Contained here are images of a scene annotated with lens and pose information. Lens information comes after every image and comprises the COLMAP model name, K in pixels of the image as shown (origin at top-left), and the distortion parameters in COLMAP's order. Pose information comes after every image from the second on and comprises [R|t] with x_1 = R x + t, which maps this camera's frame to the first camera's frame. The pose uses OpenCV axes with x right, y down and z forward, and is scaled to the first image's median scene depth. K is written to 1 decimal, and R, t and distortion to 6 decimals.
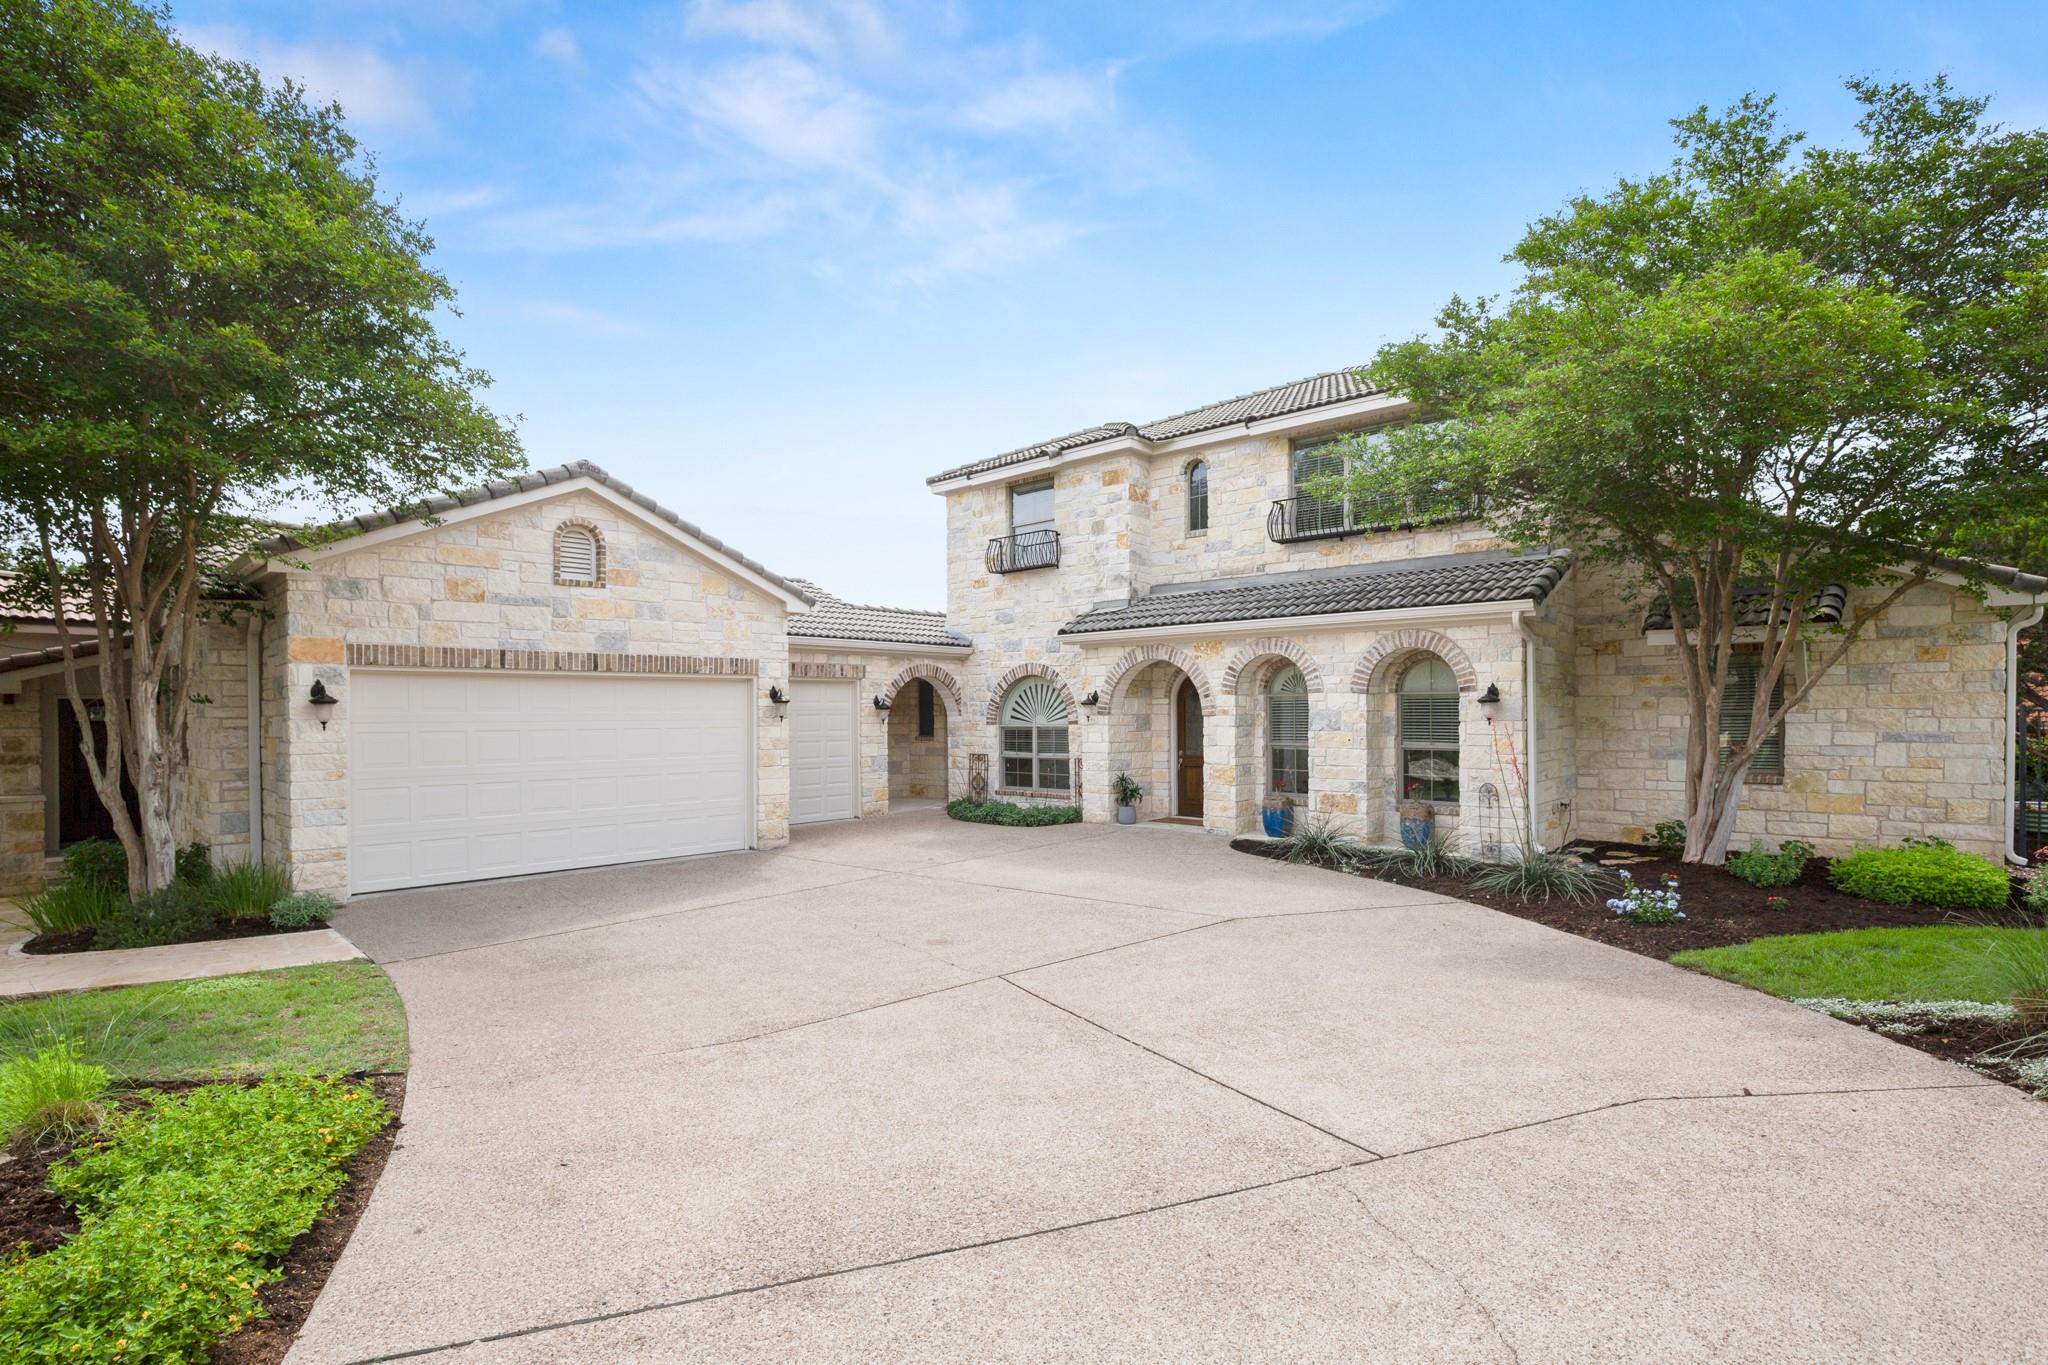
lens RADIAL K [[932.4, 0, 1036.6], [0, 932.4, 705.1], [0, 0, 1]] dist [-0.015194, 0.000546]
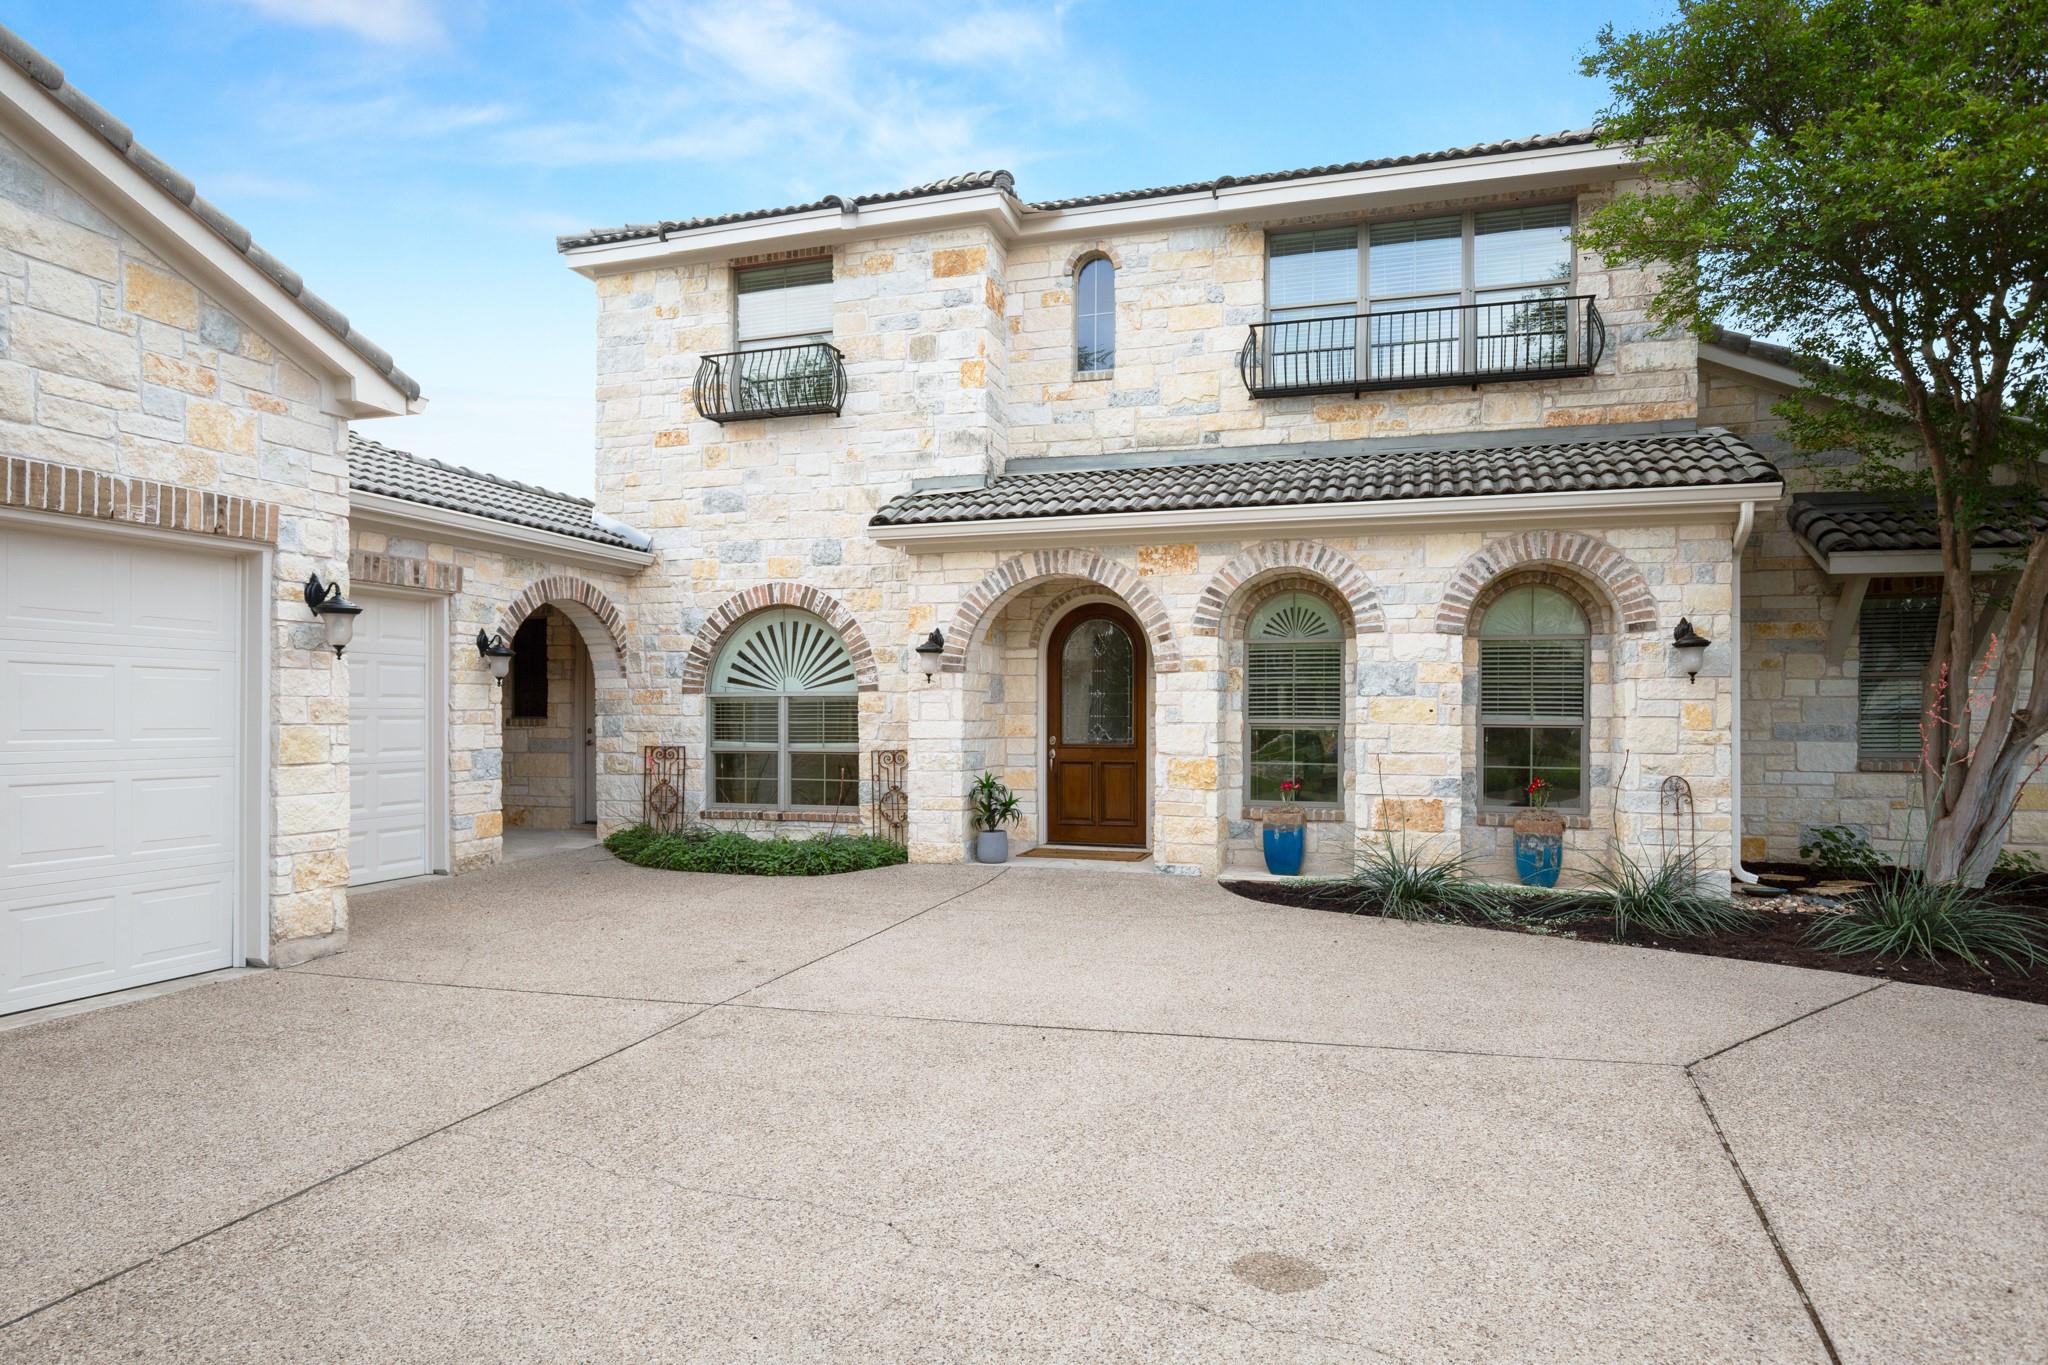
lens RADIAL K [[1153.8, 0, 1021.4], [0, 1153.8, 711.7], [0, 0, 1]] dist [-0.007411, 0.000637]
pose [[0.912731, 0.008987, 0.408463, -0.170340], [-0.012164, 0.999913, 0.005181, 0.029454], [-0.408380, -0.009697, 0.912760, 0.330378]]
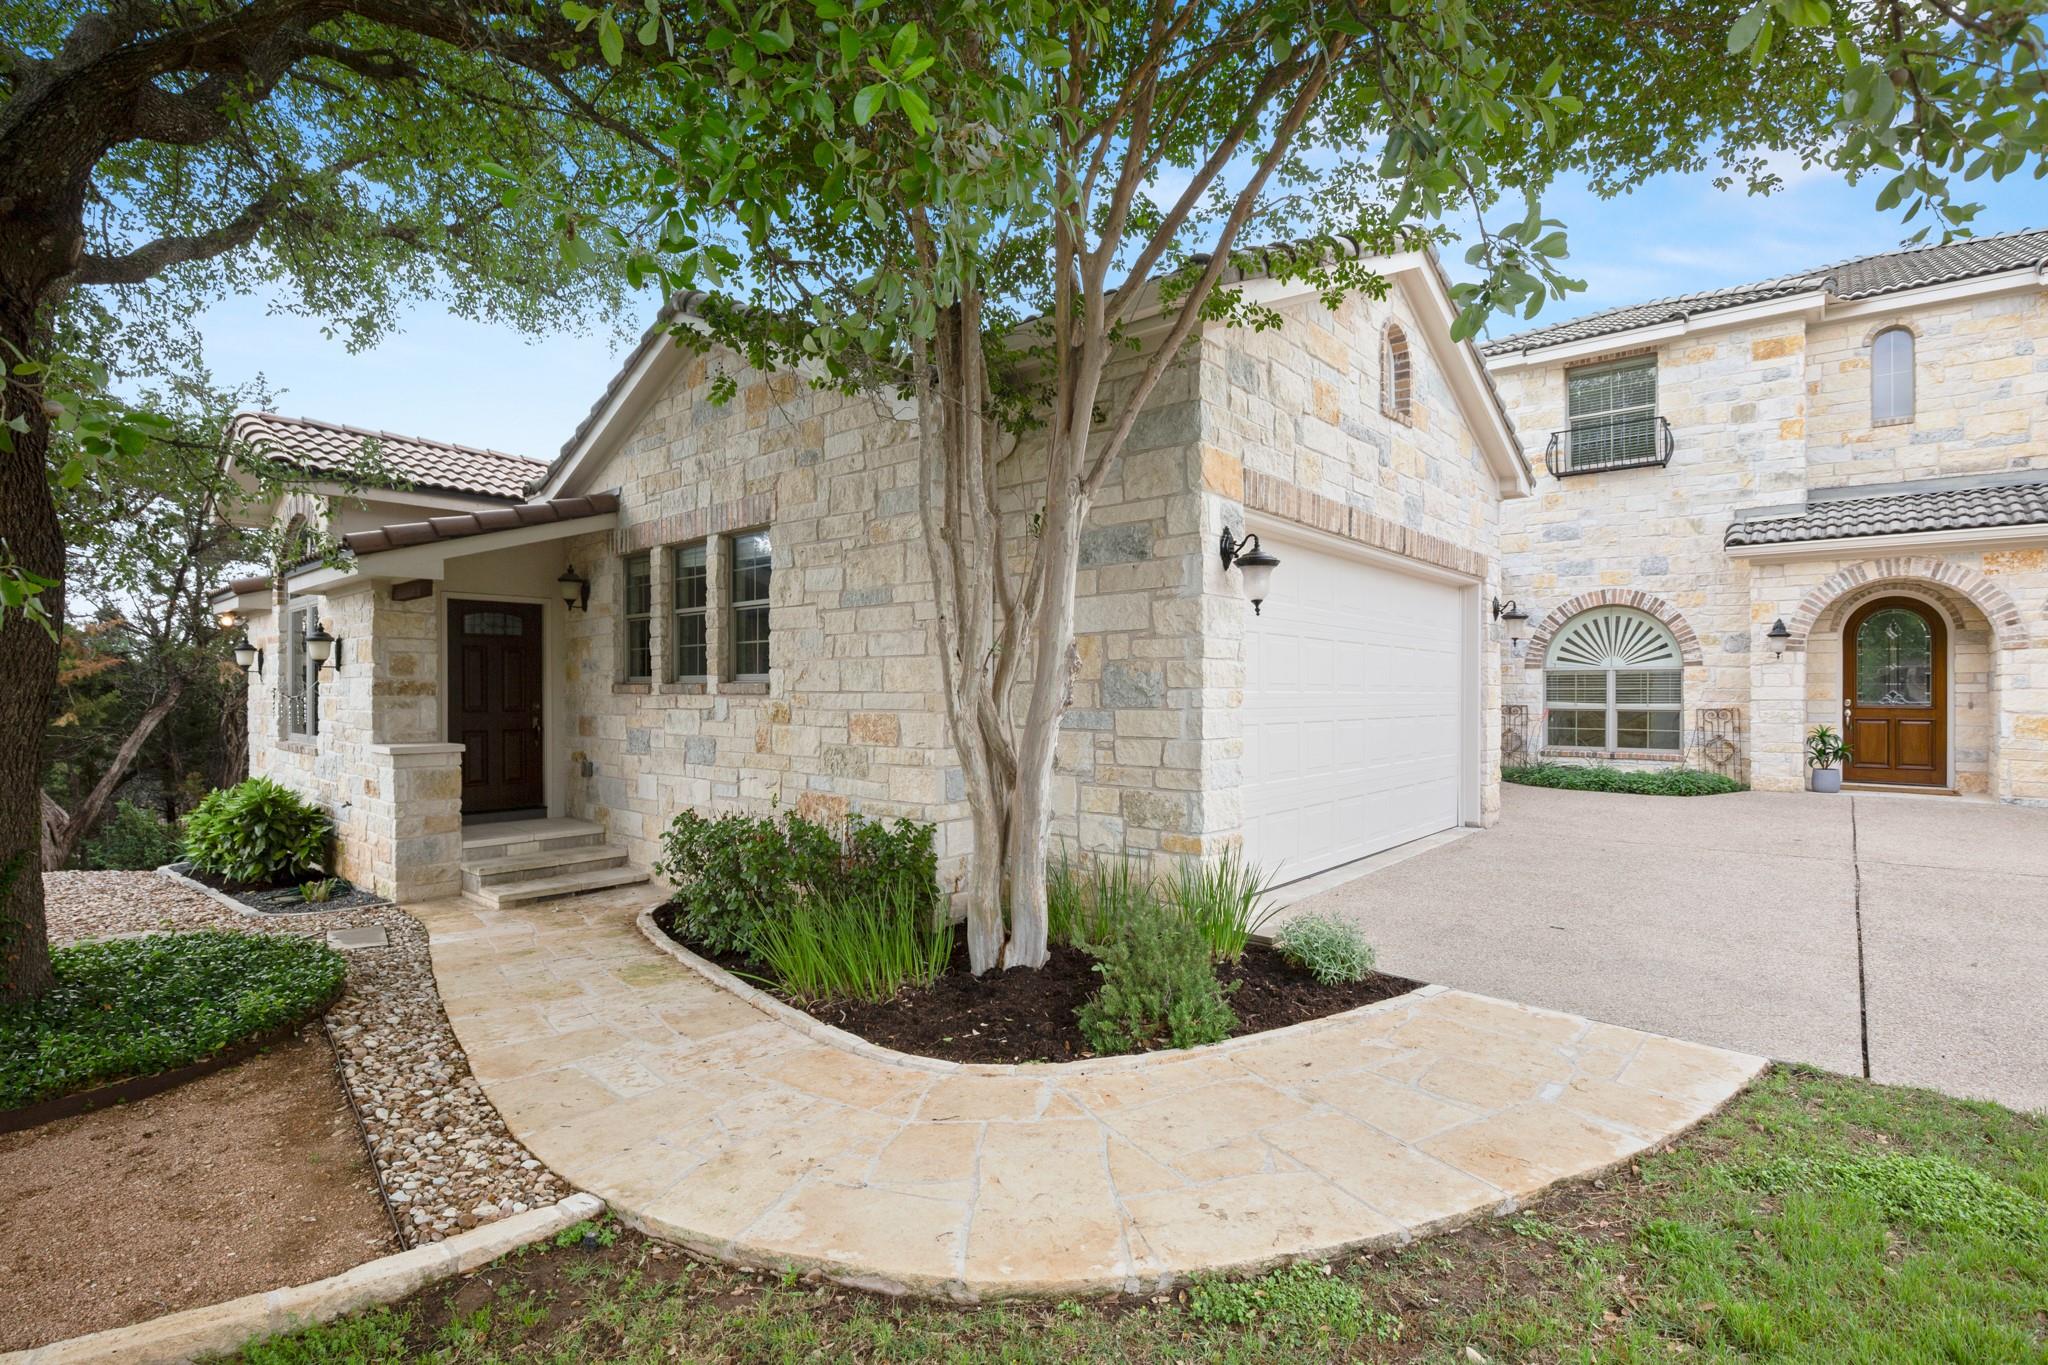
lens RADIAL K [[938.2, 0, 1092.7], [0, 938.2, 679.4], [0, 0, 1]] dist [-0.010440, 0.000579]
pose [[0.998324, 0.010489, 0.056920, -0.531497], [-0.010565, 0.999944, 0.001019, 0.038126], [-0.056907, -0.001618, 0.998378, 0.254005]]
